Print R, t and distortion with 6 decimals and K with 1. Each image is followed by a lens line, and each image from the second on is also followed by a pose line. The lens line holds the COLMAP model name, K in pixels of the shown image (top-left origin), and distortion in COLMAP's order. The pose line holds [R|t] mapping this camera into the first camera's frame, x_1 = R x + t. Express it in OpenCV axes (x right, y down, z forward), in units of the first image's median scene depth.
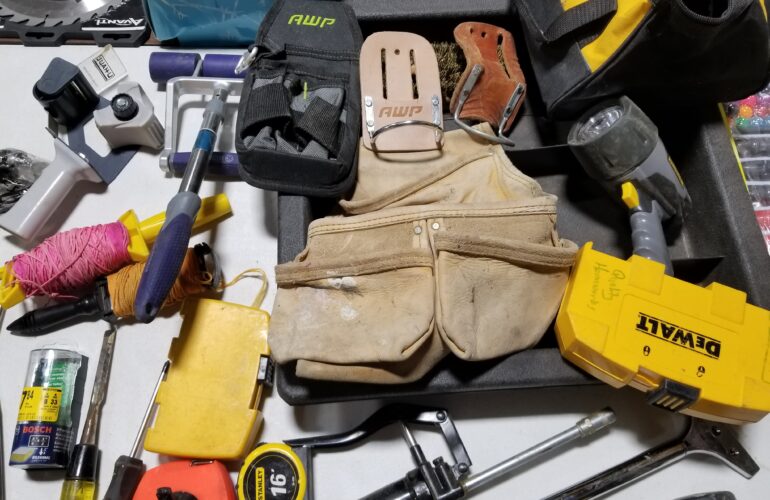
lens RADIAL K [[623.6, 0, 371.0], [0, 623.6, 238.6], [0, 0, 1]] dist [0.082648, -0.172793]
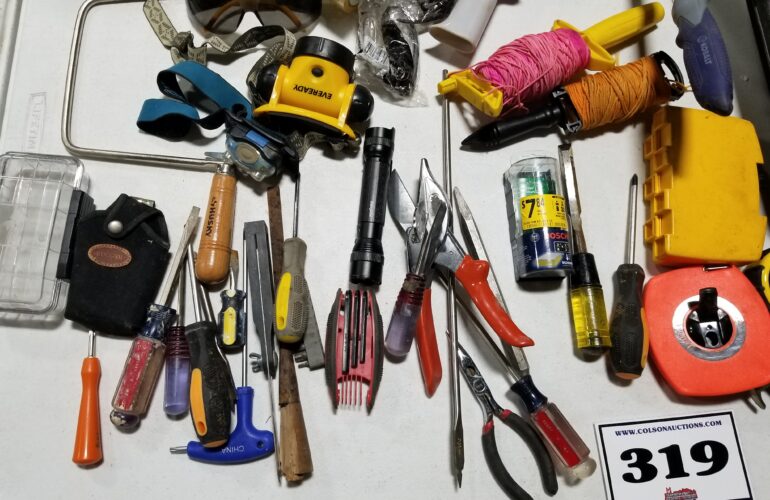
lens RADIAL K [[614.0, 0, 374.9], [0, 614.0, 234.6], [0, 0, 1]] dist [0.091049, -0.160067]
pose [[0.999432, -0.008822, 0.032513, -0.831454], [0.003438, 0.986774, 0.162065, 0.143171], [-0.033513, -0.161861, 0.986244, 0.062145]]
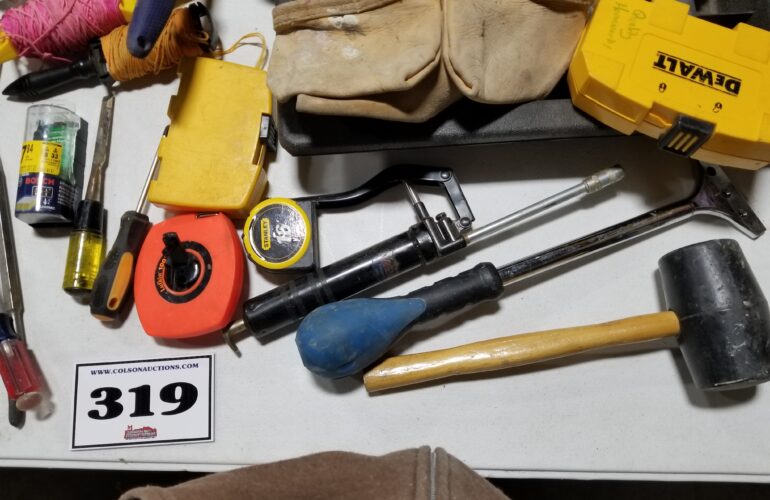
lens RADIAL K [[623.6, 0, 371.0], [0, 623.6, 238.6], [0, 0, 1]] dist [0.082648, -0.172793]
pose [[0.999830, 0.004081, -0.017990, 0.012395], [-0.000548, 0.981358, 0.192187, 0.198021], [0.018439, -0.192145, 0.981193, 0.010593]]
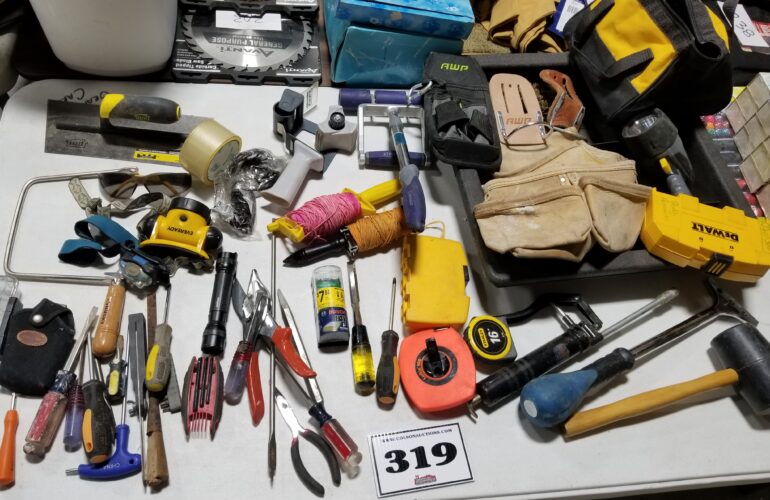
lens RADIAL K [[614.0, 0, 374.9], [0, 614.0, 234.6], [0, 0, 1]] dist [0.091049, -0.160067]
pose [[0.986400, -0.027833, 0.161989, -0.668891], [0.049857, 0.989791, -0.133525, 0.316673], [-0.156619, 0.139785, 0.977717, -0.501907]]
